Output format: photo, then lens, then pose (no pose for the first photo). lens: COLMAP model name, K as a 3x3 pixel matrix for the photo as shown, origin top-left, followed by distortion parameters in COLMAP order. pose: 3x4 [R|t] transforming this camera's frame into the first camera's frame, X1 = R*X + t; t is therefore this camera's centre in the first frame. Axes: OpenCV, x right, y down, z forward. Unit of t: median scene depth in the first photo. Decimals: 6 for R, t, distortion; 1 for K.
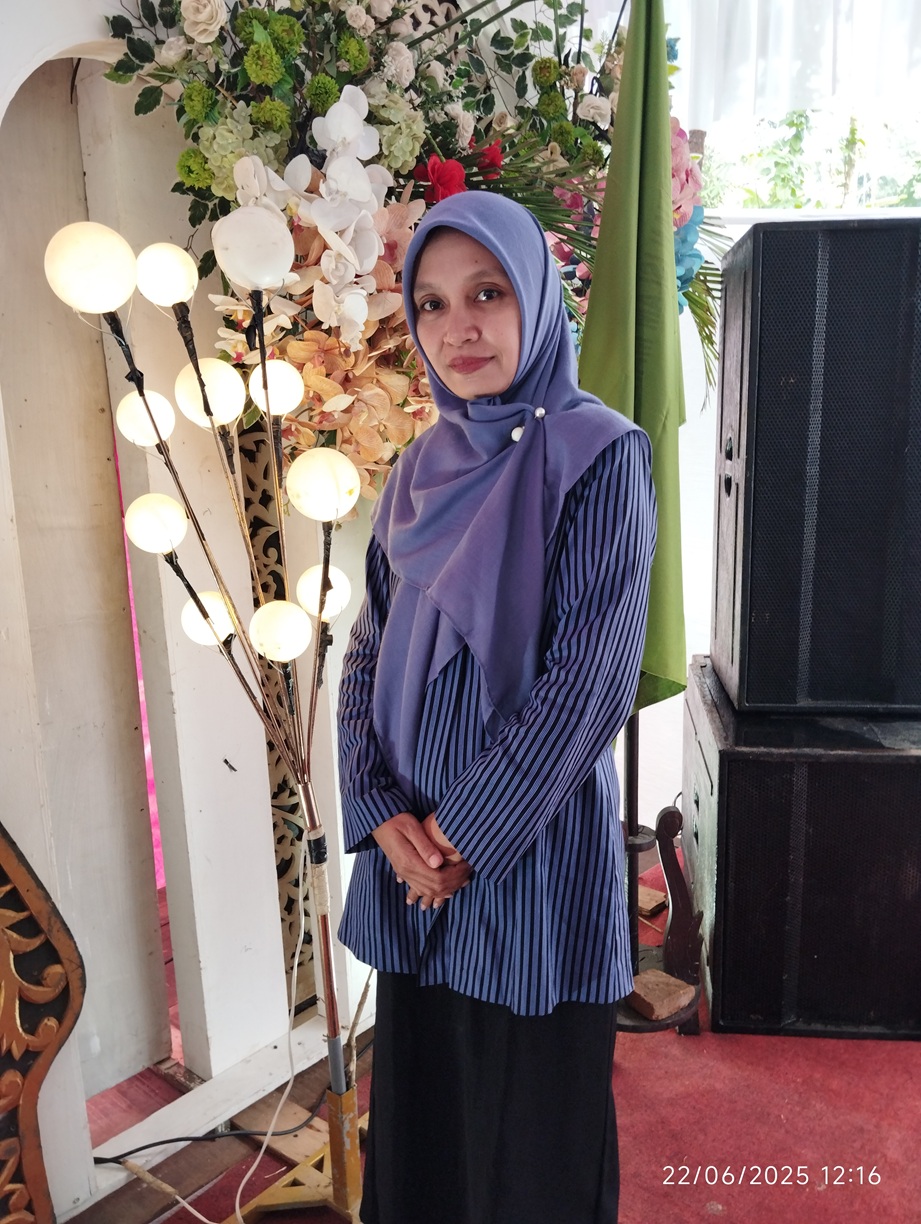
lens RADIAL K [[1004.7, 0, 456.2], [0, 1004.7, 609.2], [0, 0, 1]] dist [0.075928, -0.163485]
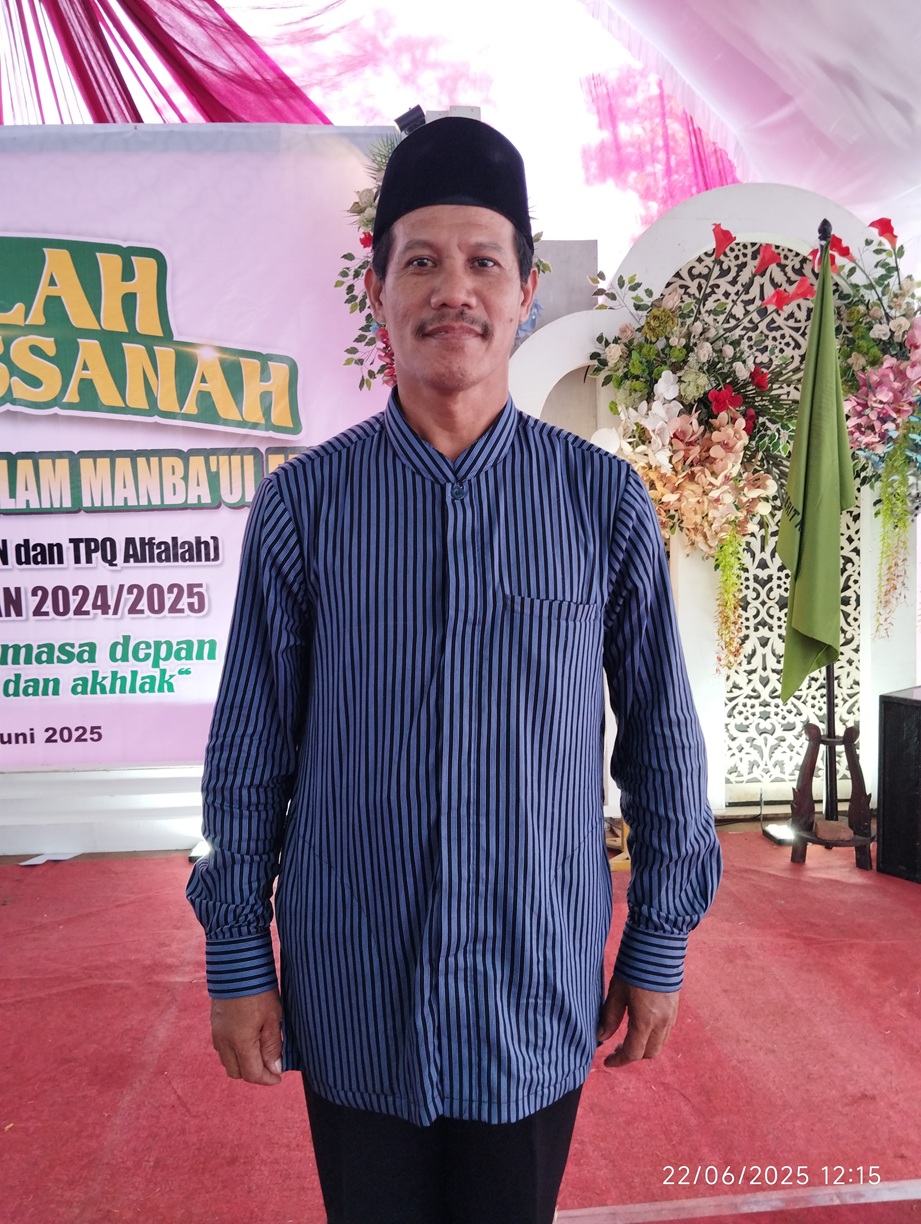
lens RADIAL K [[1004.7, 0, 456.2], [0, 1004.7, 609.2], [0, 0, 1]] dist [0.075928, -0.163485]
pose [[0.702242, 0.073921, -0.708091, 0.992116], [-0.135272, 0.990331, -0.030770, 0.152024], [0.698969, 0.117393, 0.705451, -0.770458]]
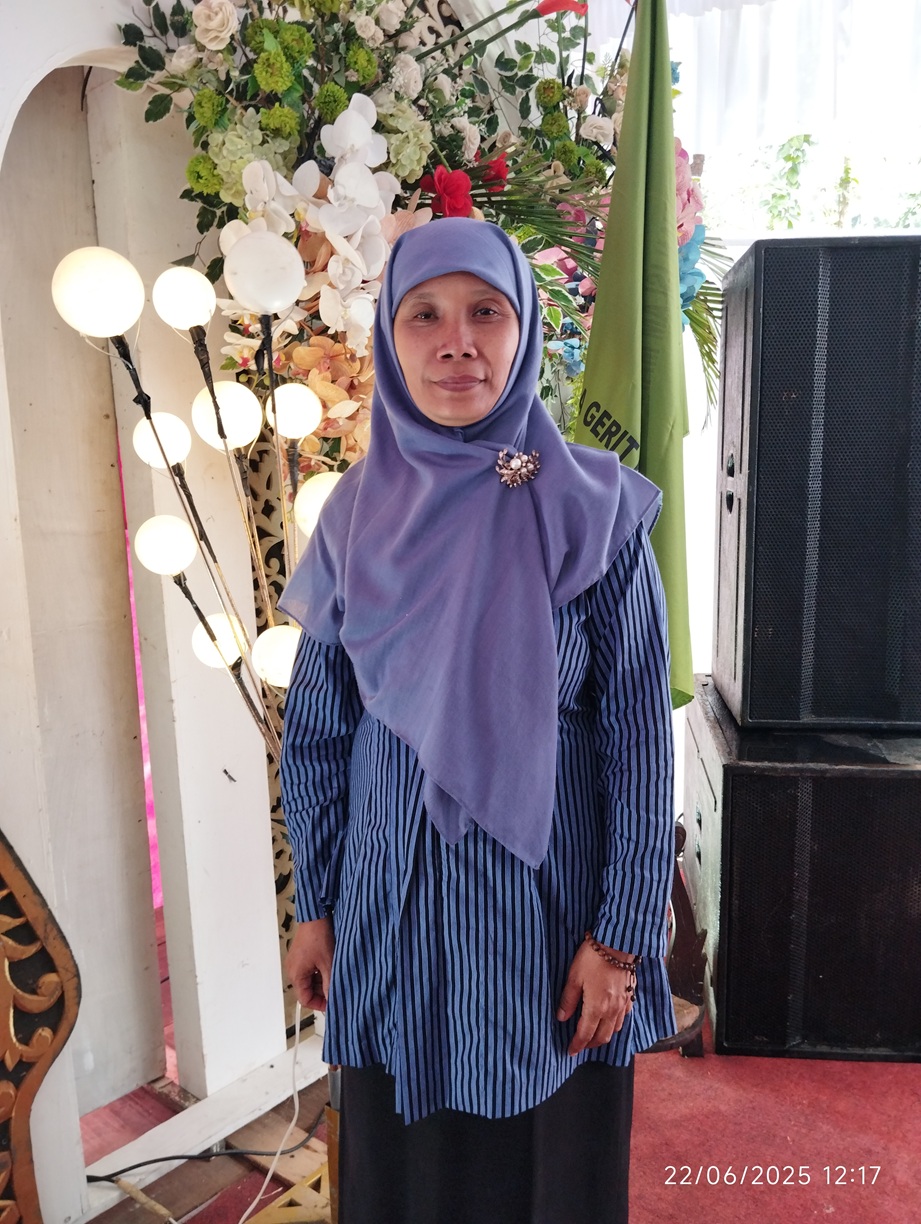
lens RADIAL K [[1004.7, 0, 456.2], [0, 1004.7, 609.2], [0, 0, 1]] dist [0.075928, -0.163485]
pose [[0.999978, 0.005488, 0.003771, -0.006514], [-0.005362, 0.999453, -0.032639, 0.021957], [-0.003948, 0.032618, 0.999460, 0.004886]]
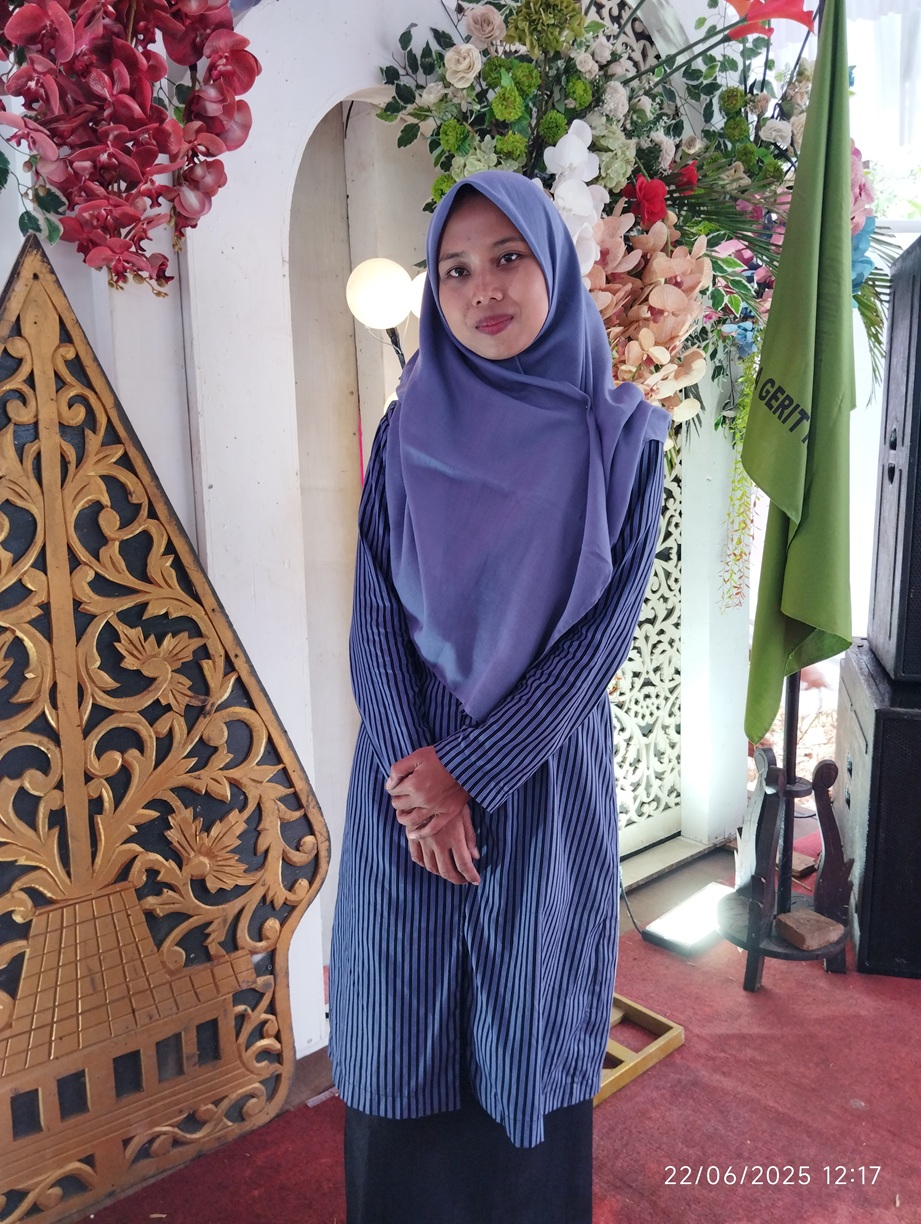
lens RADIAL K [[1000.6, 0, 460.5], [0, 1000.6, 612.0], [0, 0, 1]] dist [0.078334, -0.171366]
pose [[0.990769, 0.036339, -0.130602, -0.048609], [-0.037800, 0.999247, -0.008726, 0.063455], [0.130186, 0.013582, 0.991396, -0.152088]]
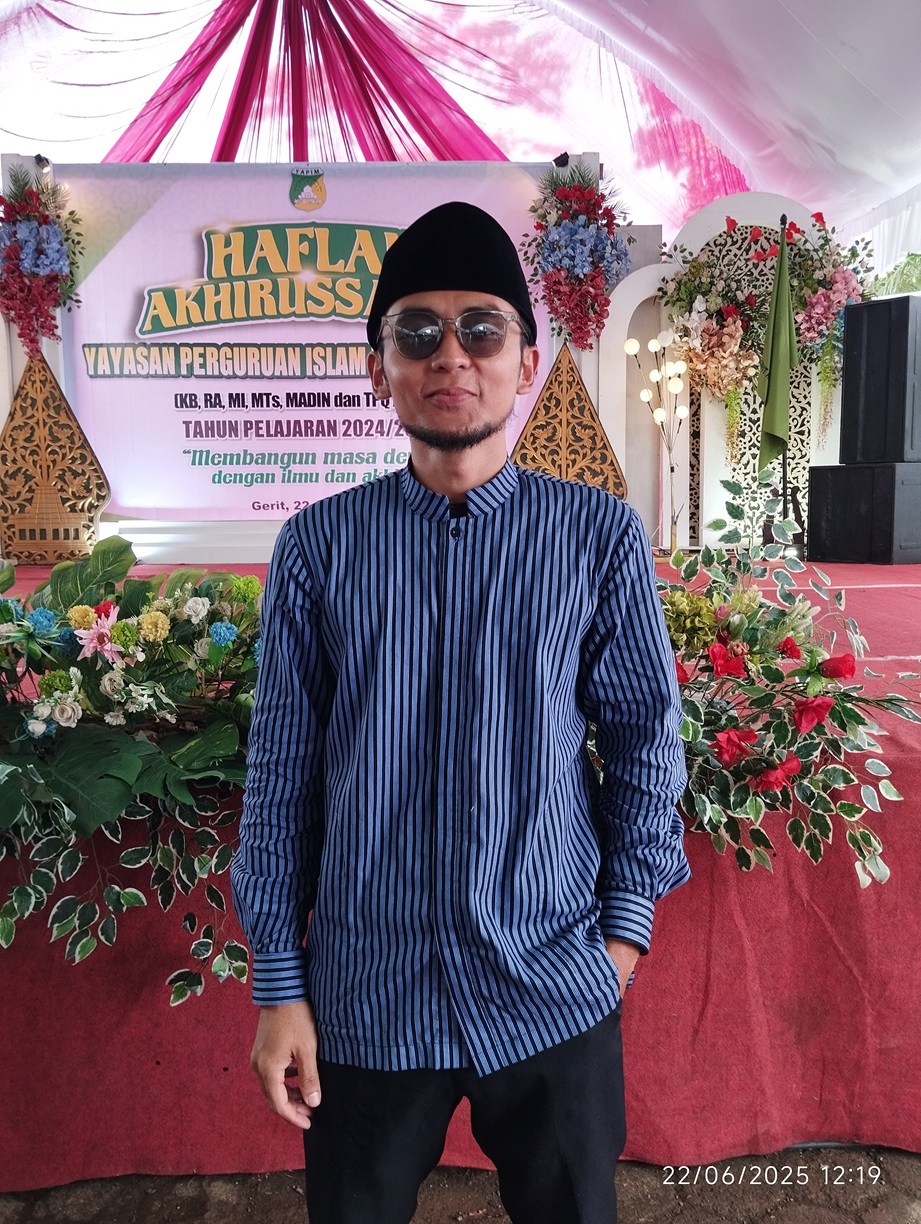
lens RADIAL K [[1071.9, 0, 460.5], [0, 1071.9, 612.0], [0, 0, 1]] dist [0.107397, -0.160286]
pose [[0.686006, 0.083358, -0.722806, 2.130034], [-0.146305, 0.988928, -0.024807, 0.893093], [0.712735, 0.122768, 0.690606, -2.258297]]
